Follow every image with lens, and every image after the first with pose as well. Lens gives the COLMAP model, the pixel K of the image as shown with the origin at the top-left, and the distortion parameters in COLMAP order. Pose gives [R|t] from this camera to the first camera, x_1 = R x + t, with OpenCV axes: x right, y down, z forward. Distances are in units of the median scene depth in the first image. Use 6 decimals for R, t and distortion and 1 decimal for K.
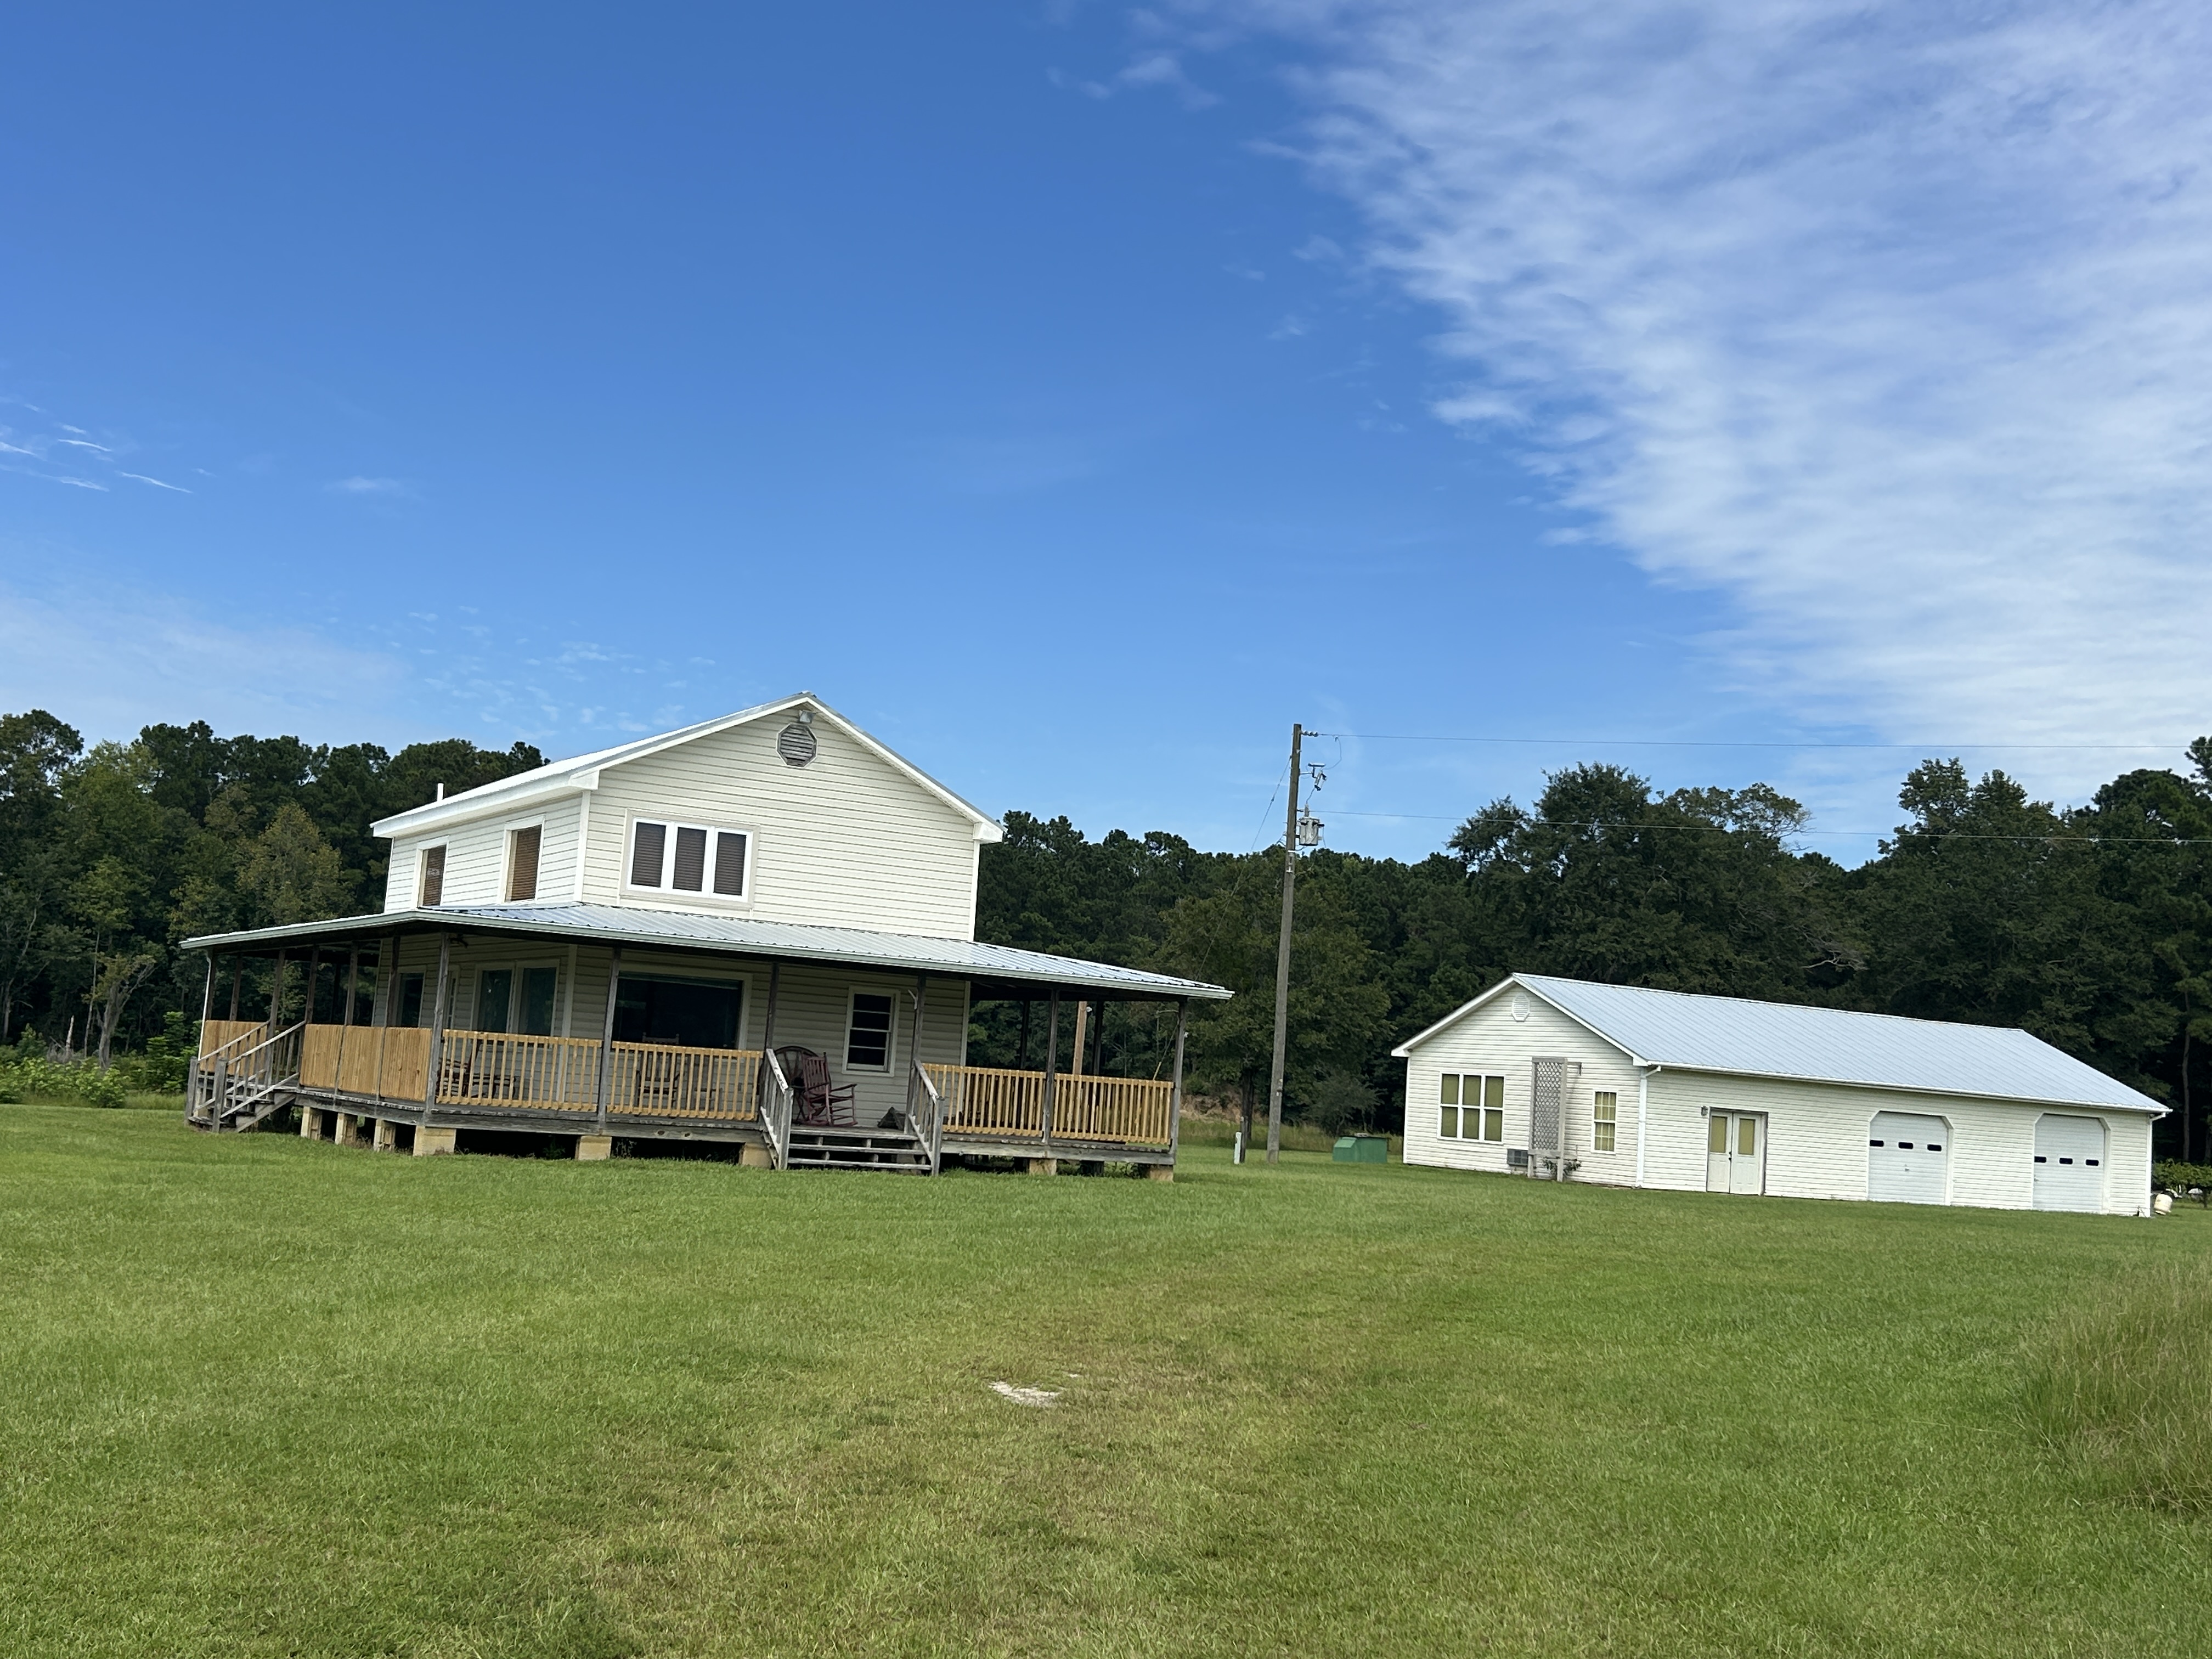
lens RADIAL K [[2346.6, 0, 1101.1], [0, 2346.6, 841.6], [0, 0, 1]] dist [0.028242, 0.000000]
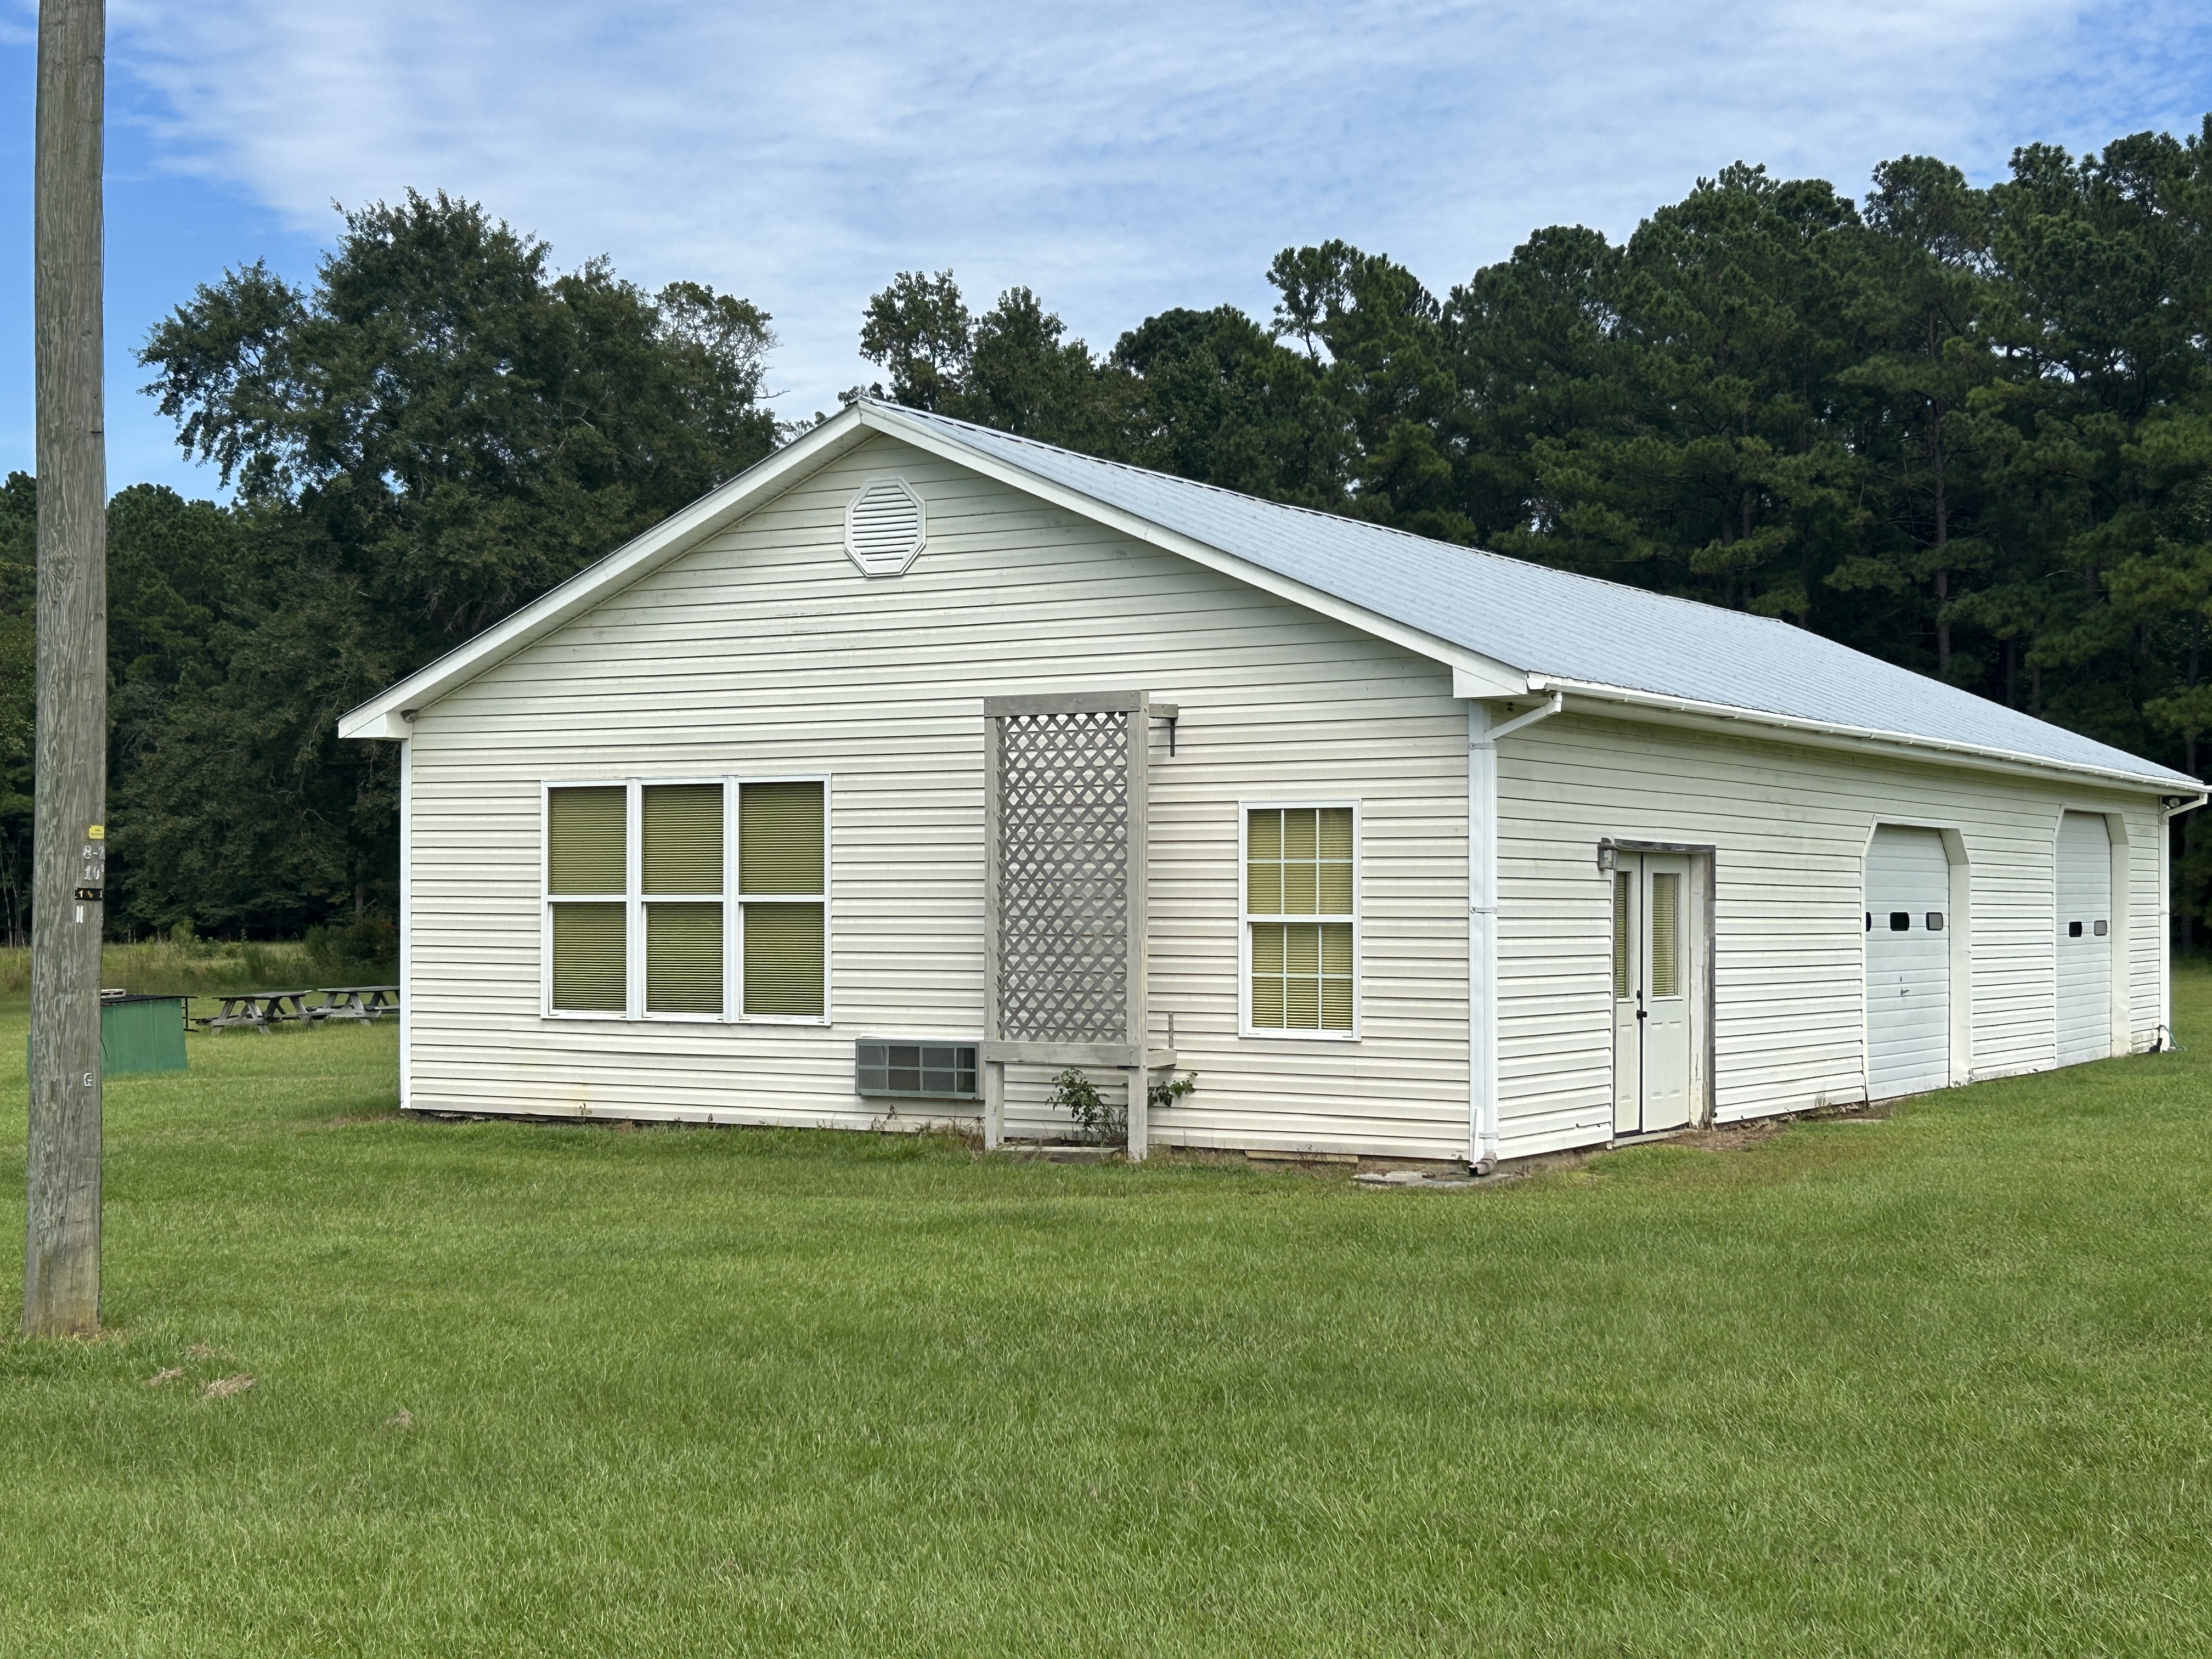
lens RADIAL K [[3001.1, 0, 1108.3], [0, 3001.1, 841.7], [0, 0, 1]] dist [0.002252, 0.000000]
pose [[0.871714, -0.058790, 0.486475, 0.028062], [0.008599, 0.994459, 0.104771, 0.068388], [-0.489939, -0.087147, 0.867390, 0.656475]]
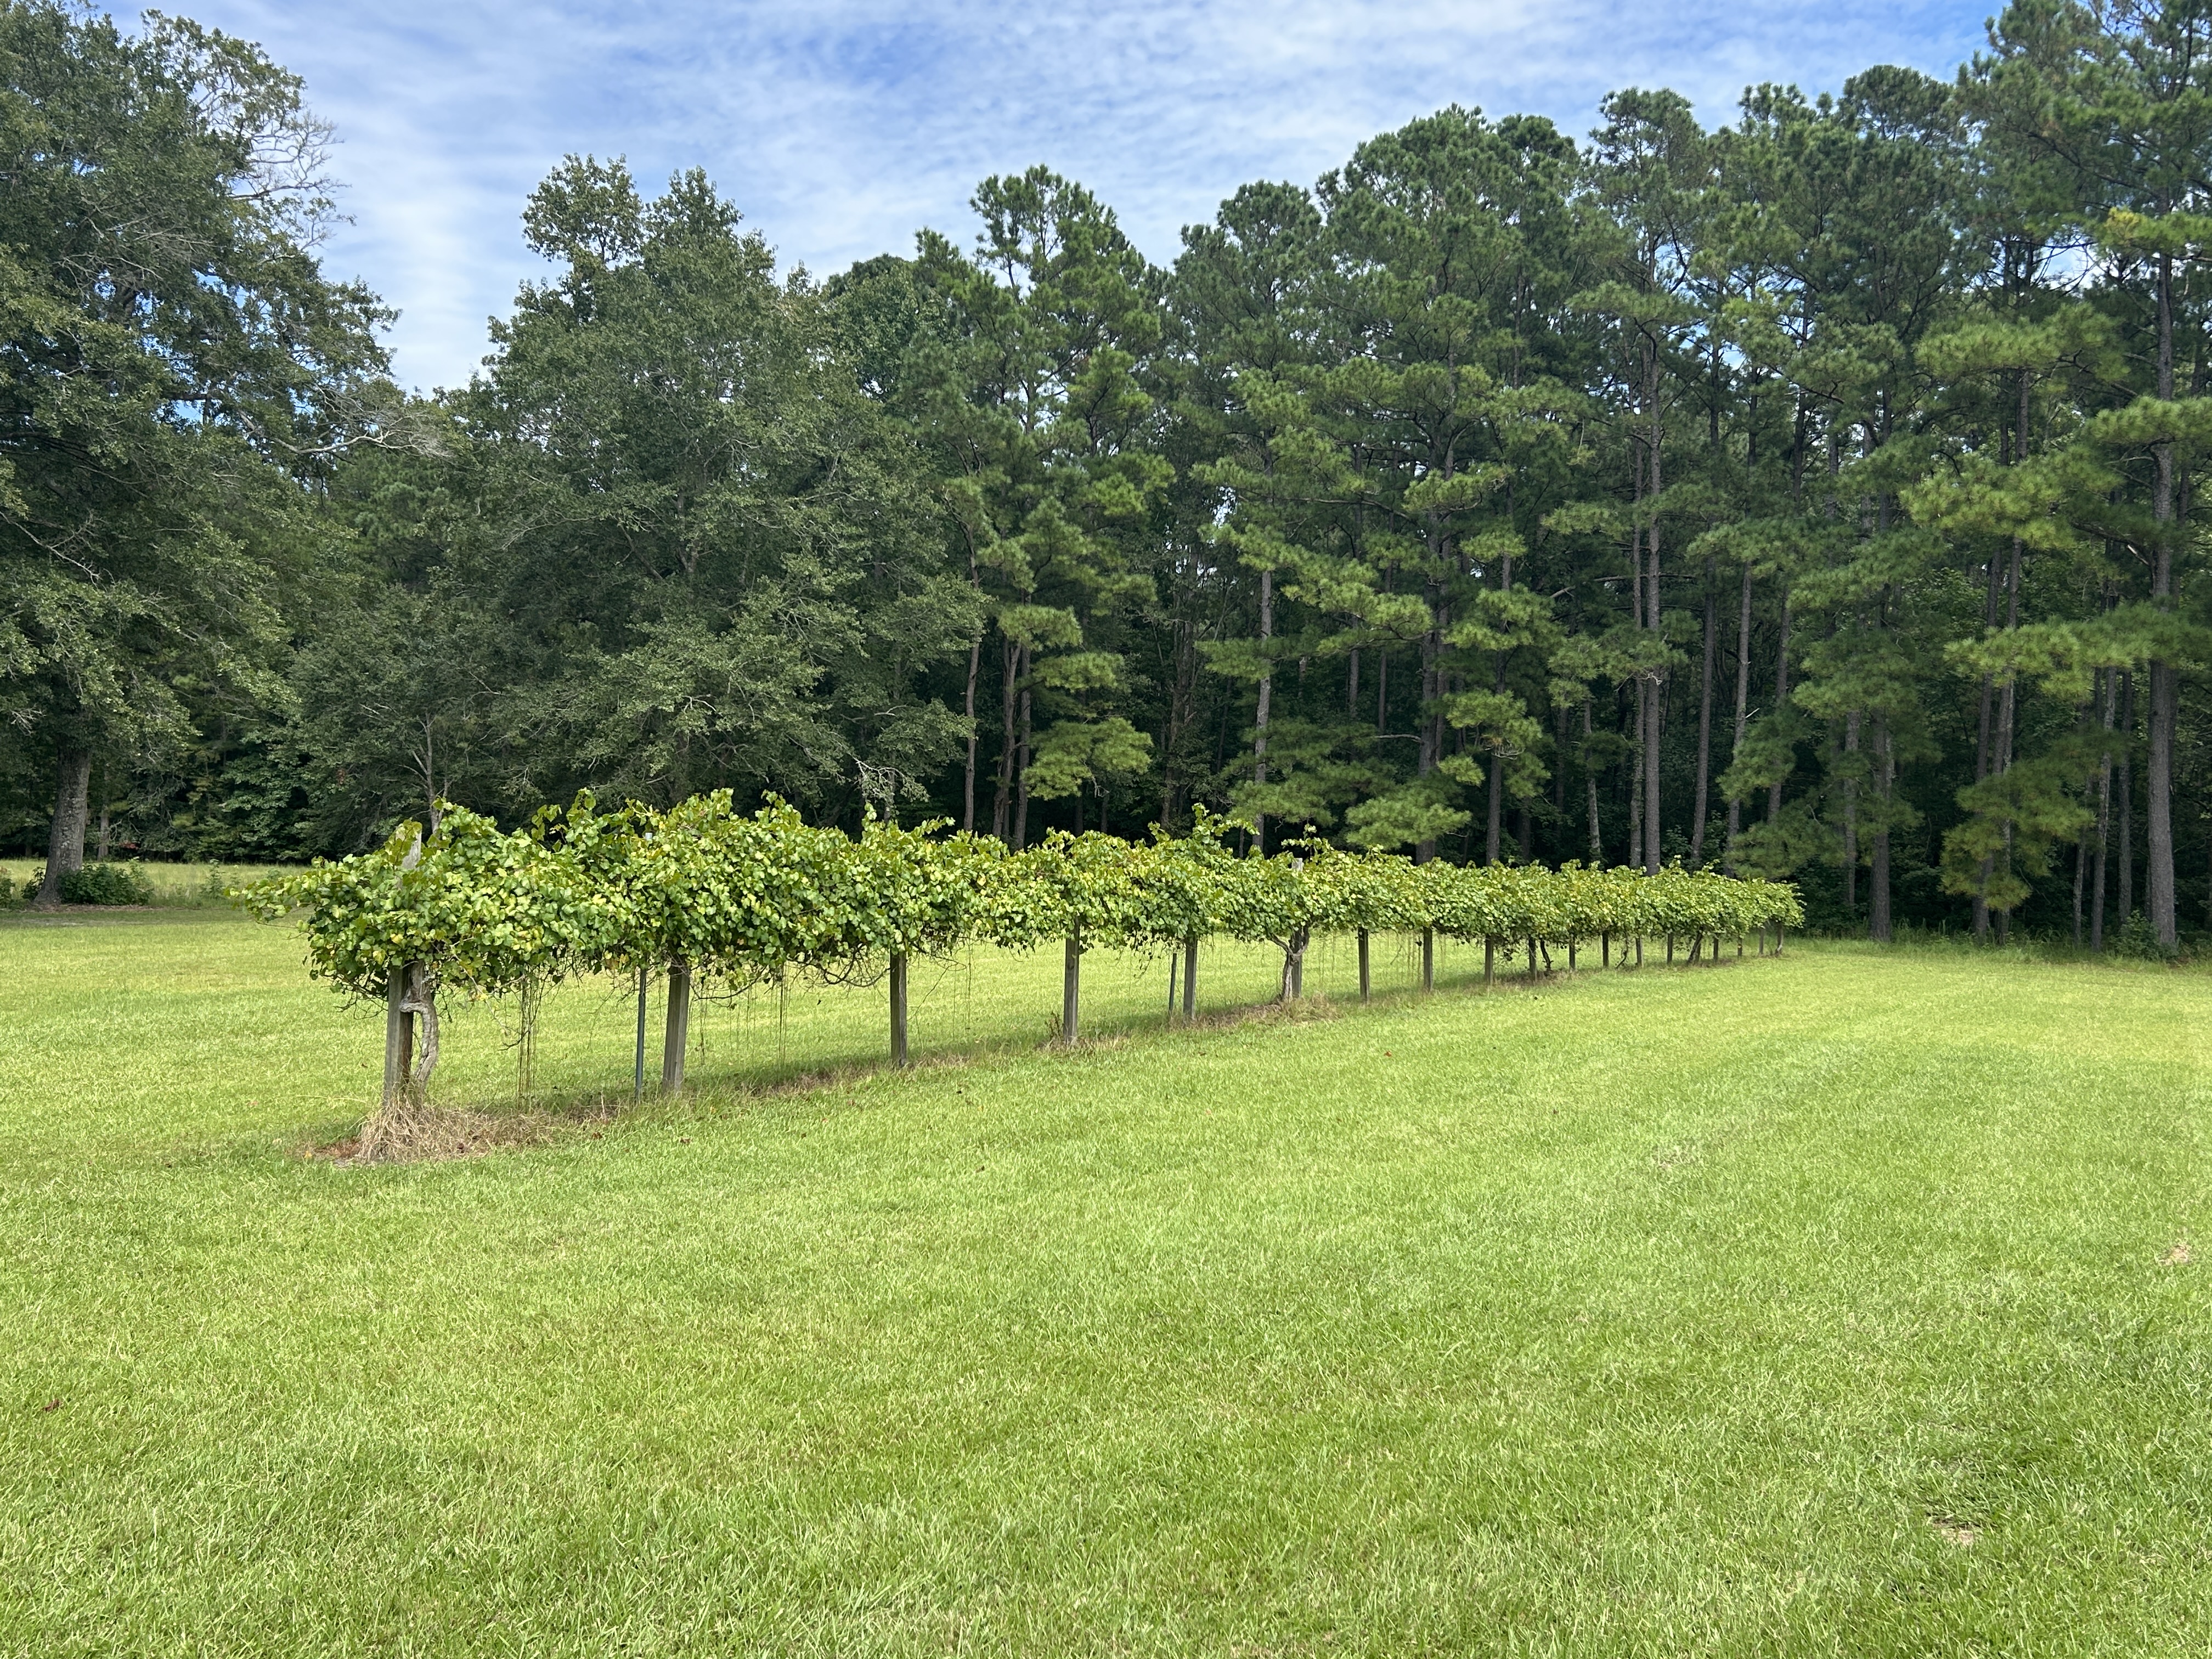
lens RADIAL K [[1976.0, 0, 1097.0], [0, 1976.0, 835.0], [0, 0, 1]] dist [0.018720, 0.001898]
pose [[0.823942, -0.037864, 0.565408, 0.407317], [-0.033306, 0.992804, 0.115022, 0.152205], [-0.565694, -0.113603, 0.816752, 1.183006]]
